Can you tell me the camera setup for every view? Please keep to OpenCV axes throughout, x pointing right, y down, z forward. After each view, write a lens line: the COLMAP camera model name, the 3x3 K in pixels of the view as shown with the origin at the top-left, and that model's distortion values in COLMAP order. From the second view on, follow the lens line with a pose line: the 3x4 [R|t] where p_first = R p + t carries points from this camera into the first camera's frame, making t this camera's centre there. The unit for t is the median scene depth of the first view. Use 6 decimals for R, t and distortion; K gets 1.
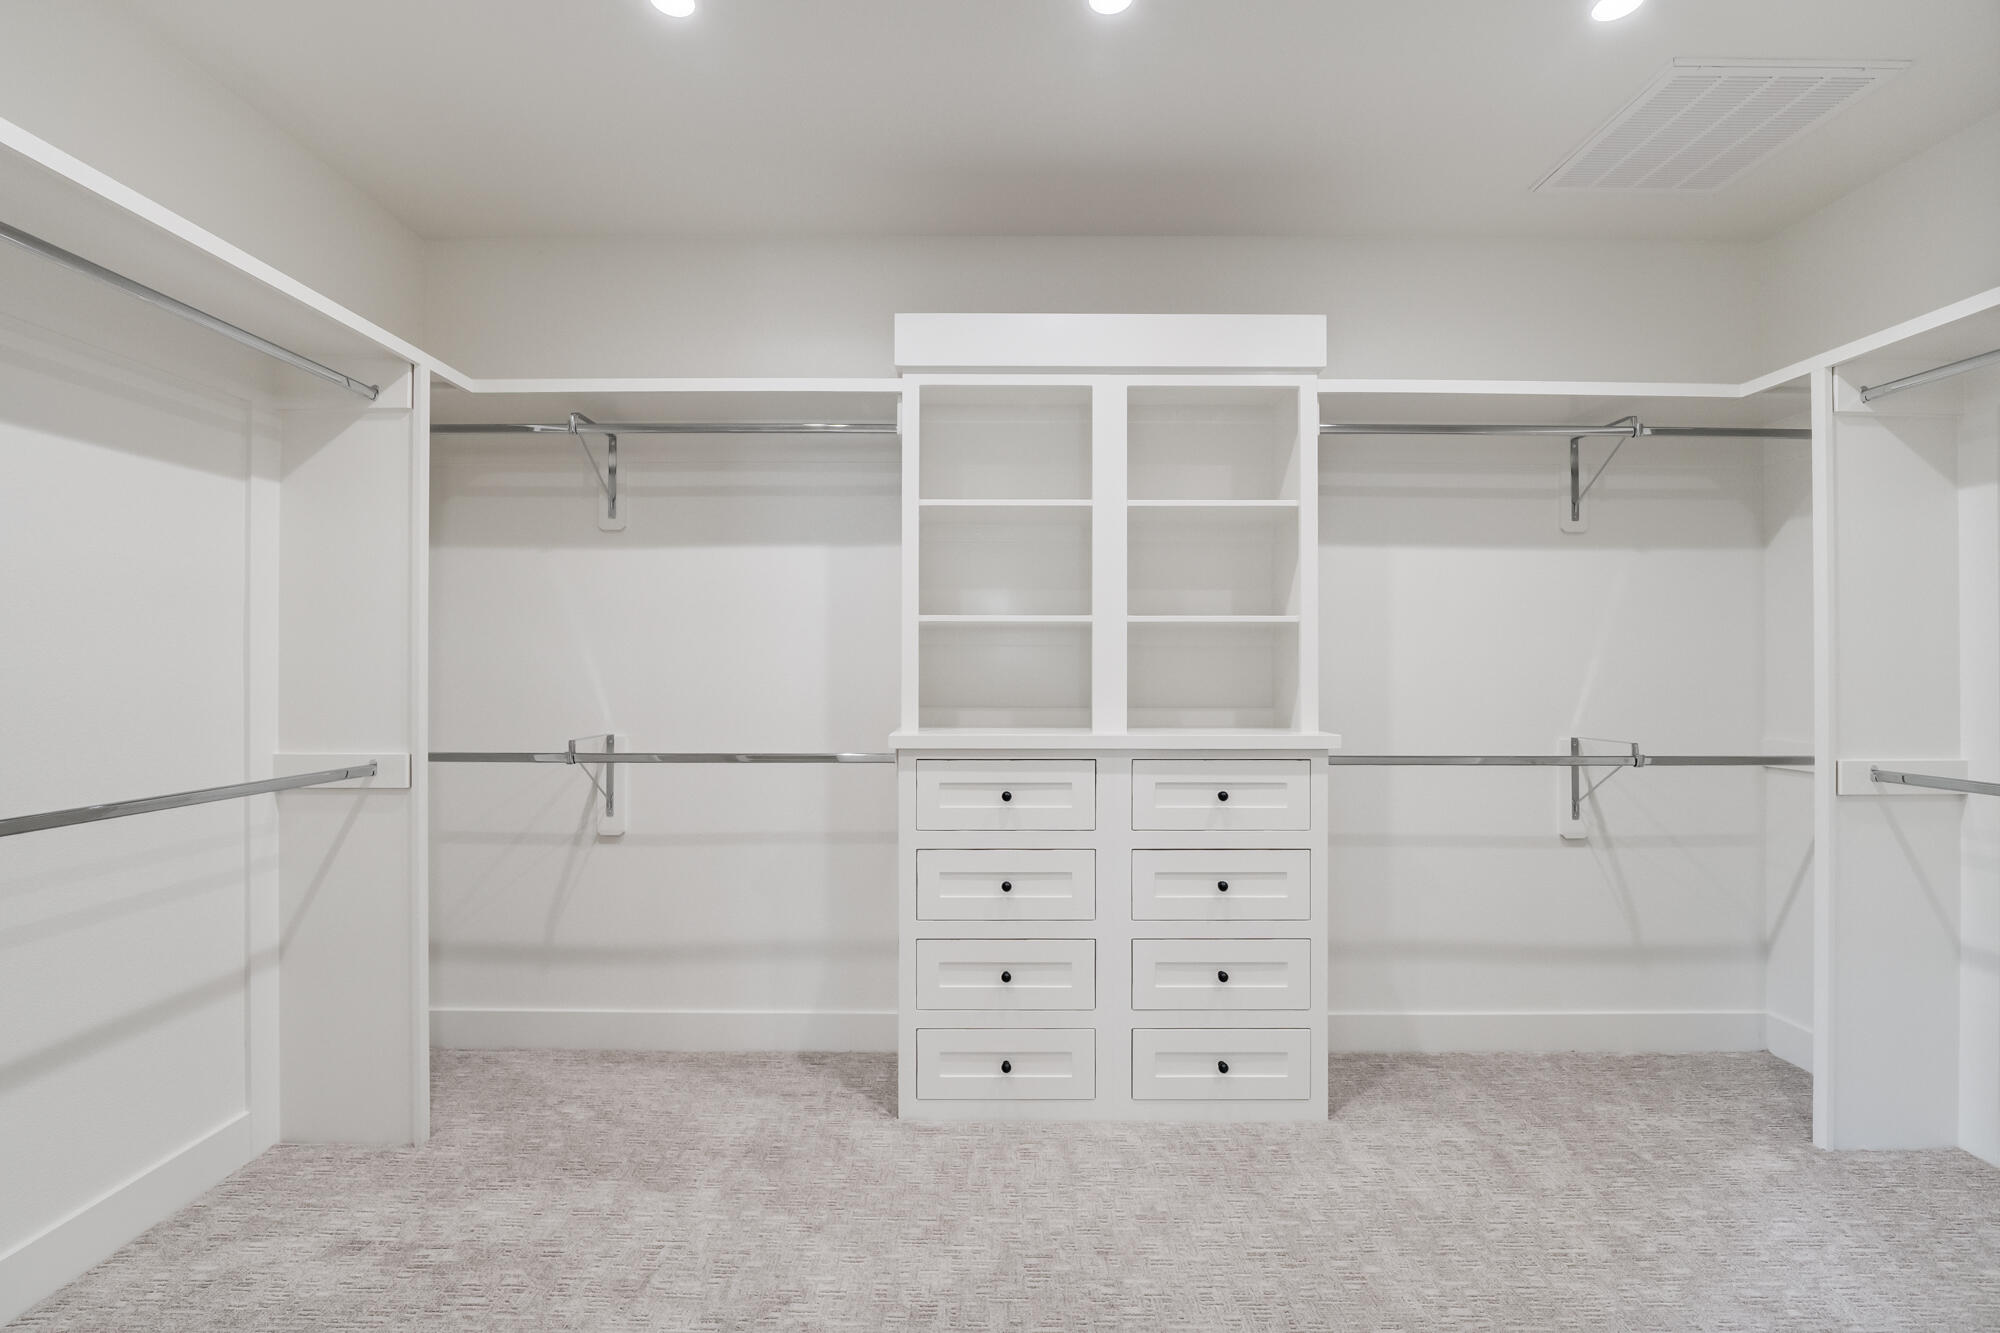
lens RADIAL K [[877.2, 0, 1000.0], [0, 877.2, 666.5], [0, 0, 1]] dist [0.000889, 0.000194]
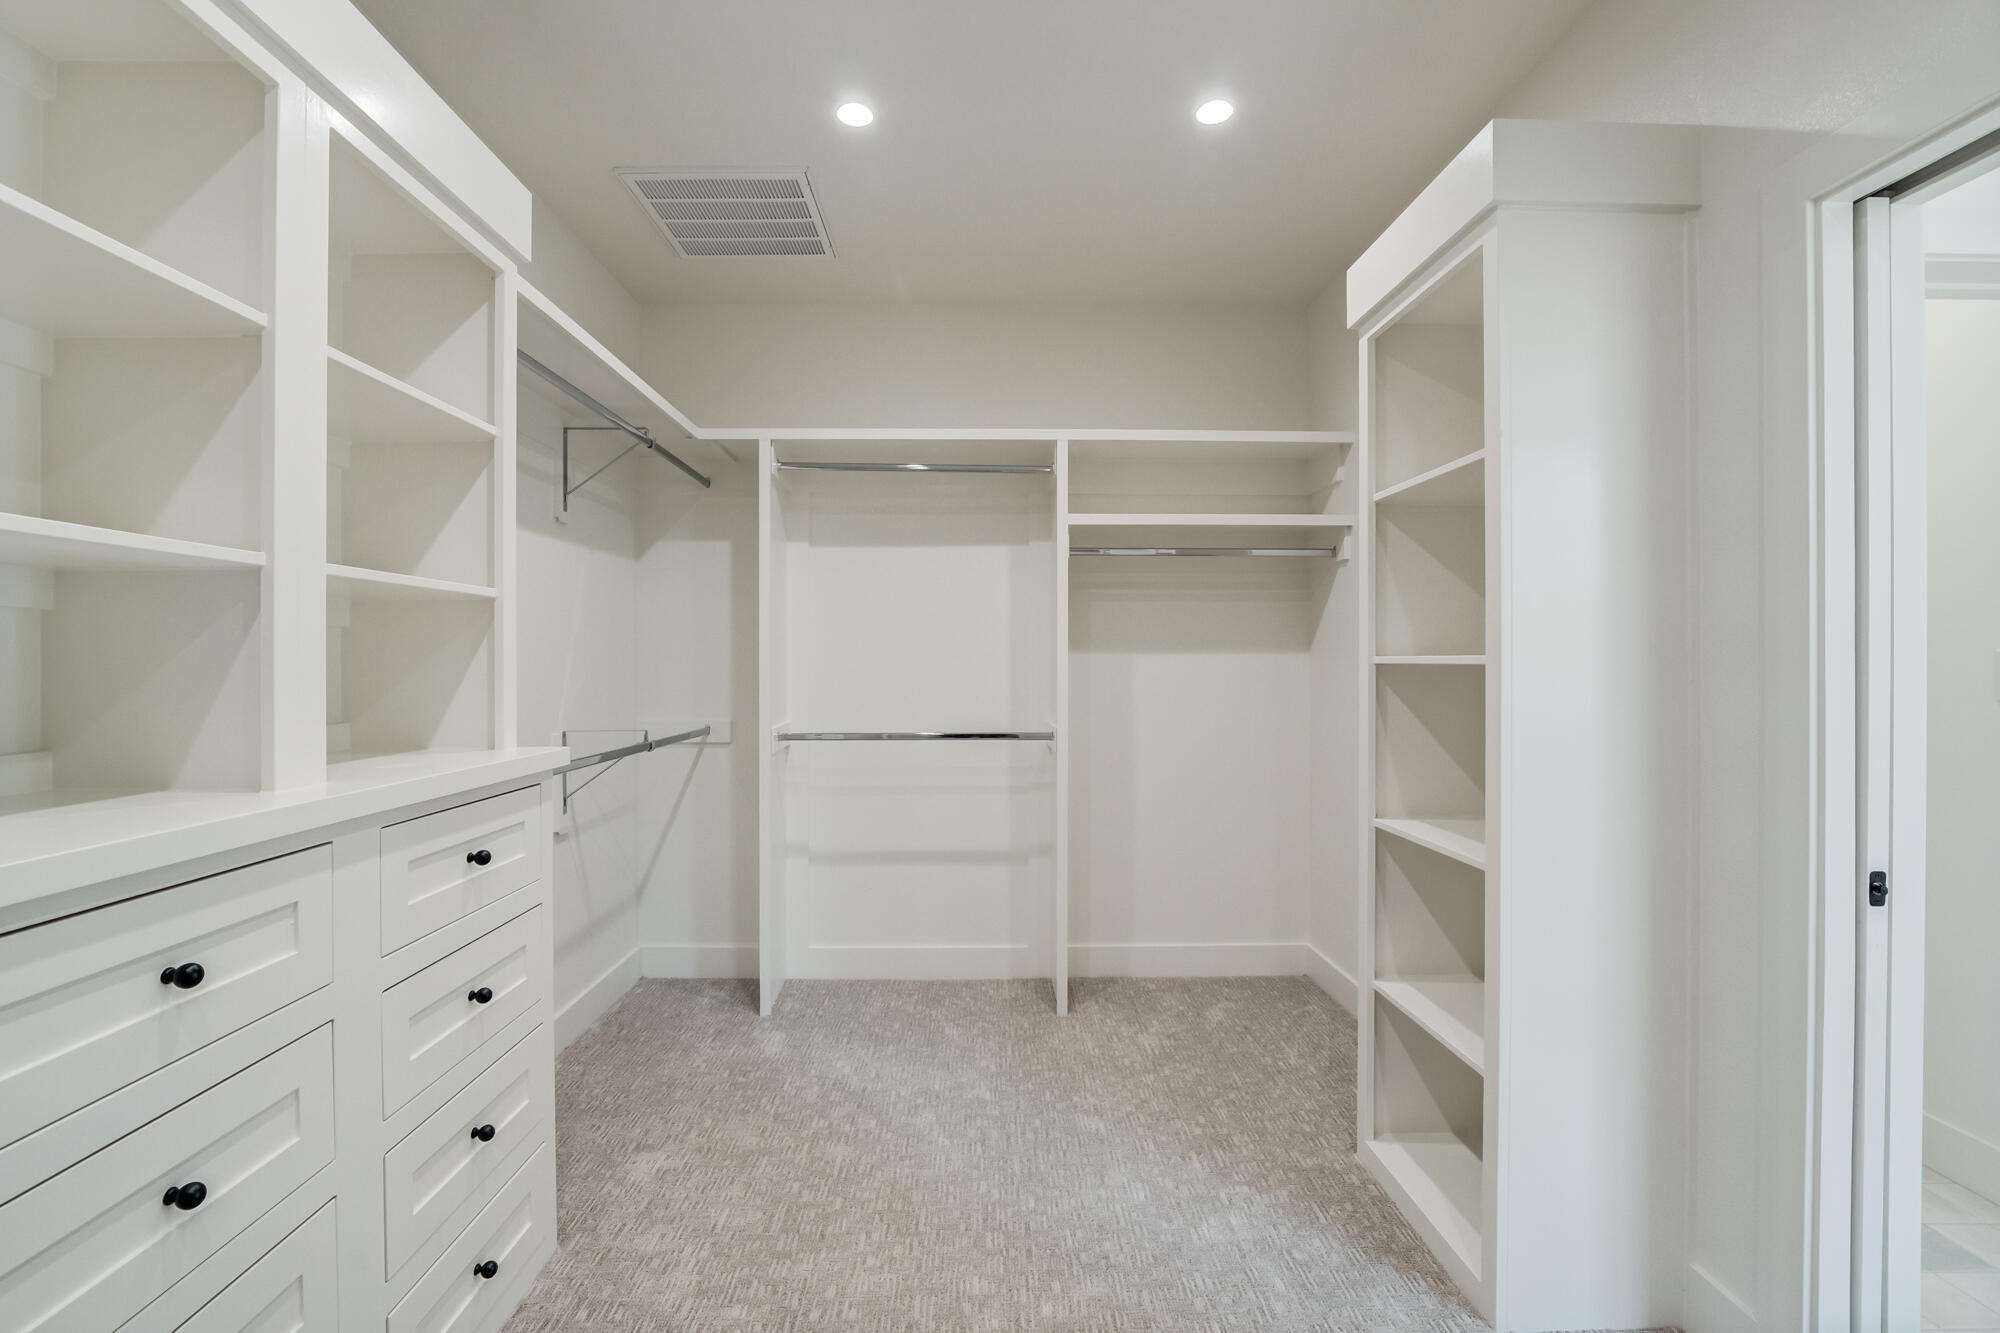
lens RADIAL K [[877.2, 0, 1000.0], [0, 877.2, 666.5], [0, 0, 1]] dist [0.000889, 0.000194]
pose [[0.012130, -0.007804, 0.999896, -0.394324], [-0.006593, 0.999947, 0.007885, -0.003066], [-0.999905, -0.006688, 0.012078, 0.604544]]
